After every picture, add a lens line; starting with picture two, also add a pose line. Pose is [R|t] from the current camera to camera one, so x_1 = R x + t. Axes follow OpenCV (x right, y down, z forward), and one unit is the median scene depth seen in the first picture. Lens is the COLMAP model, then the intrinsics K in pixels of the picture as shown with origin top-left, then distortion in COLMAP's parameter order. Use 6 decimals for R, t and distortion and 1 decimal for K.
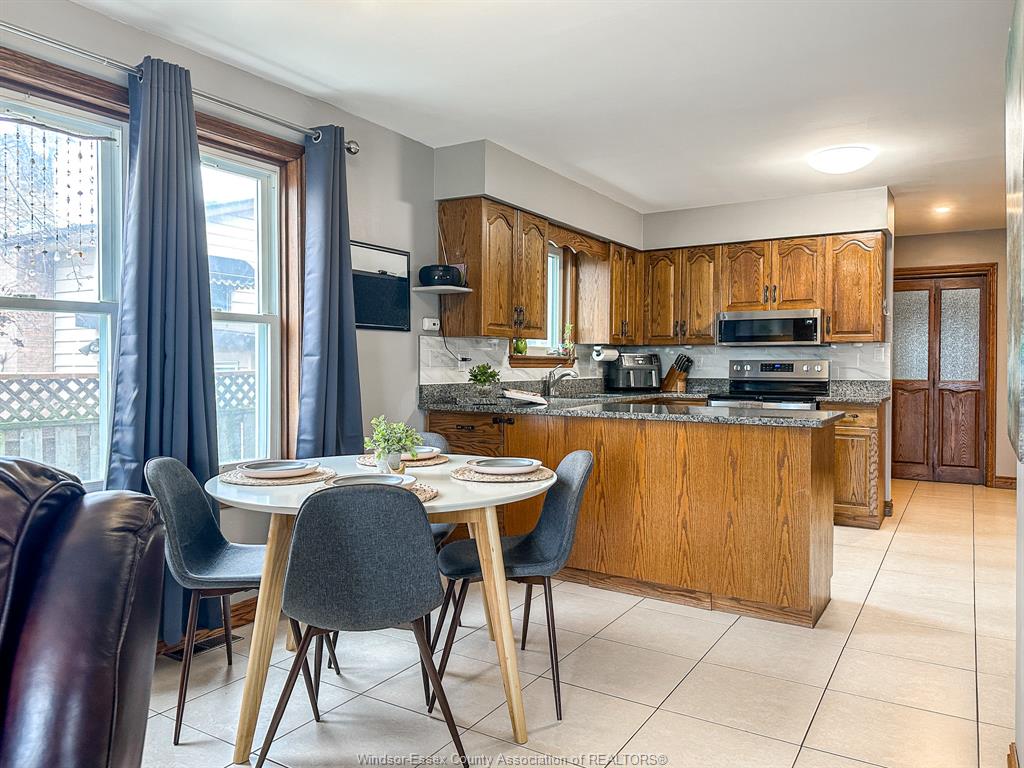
lens RADIAL K [[725.2, 0, 512.0], [0, 725.2, 384.0], [0, 0, 1]] dist [0.107087, -0.157475]
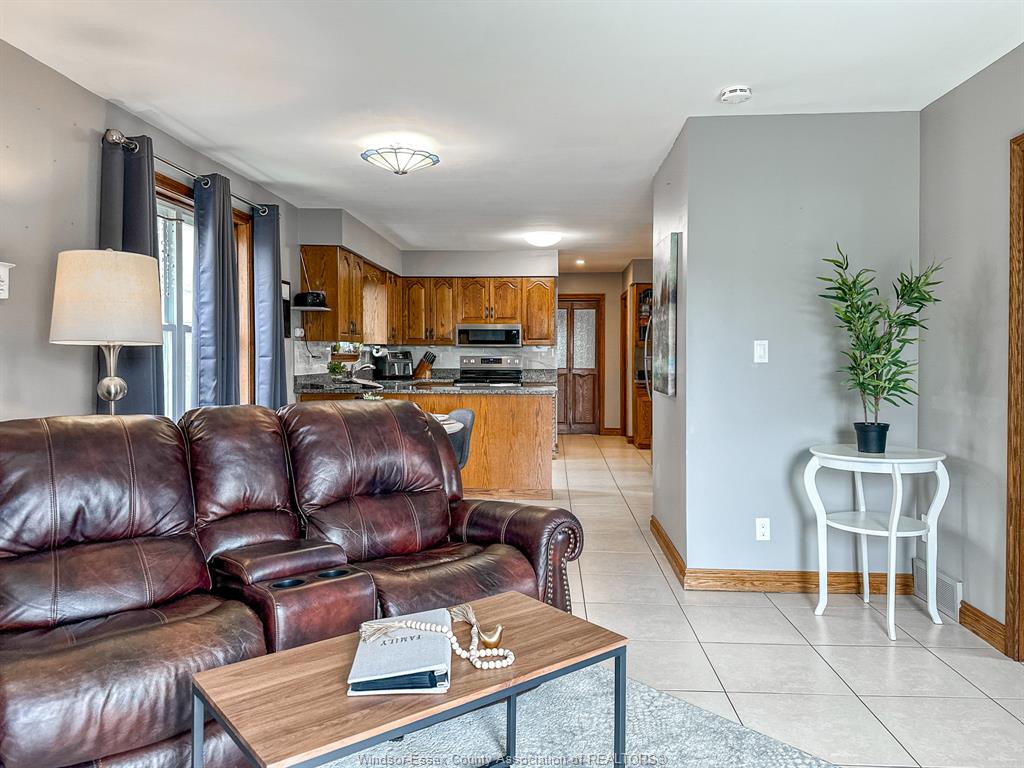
lens RADIAL K [[725.2, 0, 512.0], [0, 725.2, 384.0], [0, 0, 1]] dist [0.107087, -0.157475]
pose [[0.876985, -0.019933, 0.480105, -0.335267], [0.012279, 0.999743, 0.019078, -0.003253], [-0.480361, -0.010836, 0.877004, -0.345170]]
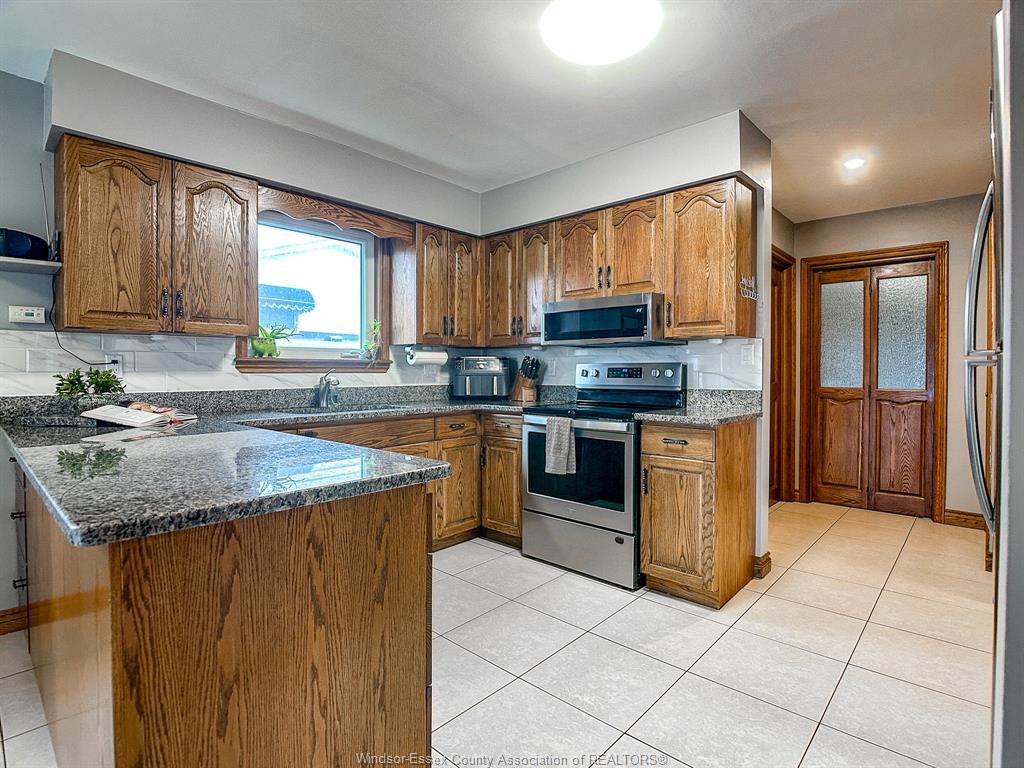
lens RADIAL K [[529.5, 0, 508.5], [0, 529.5, 384.9], [0, 0, 1]] dist [-0.015671, -0.000555]
pose [[0.982809, 0.002724, -0.184607, 0.360239], [-0.002993, 0.999995, -0.001183, -0.008765], [0.184603, 0.001715, 0.982812, 0.439869]]
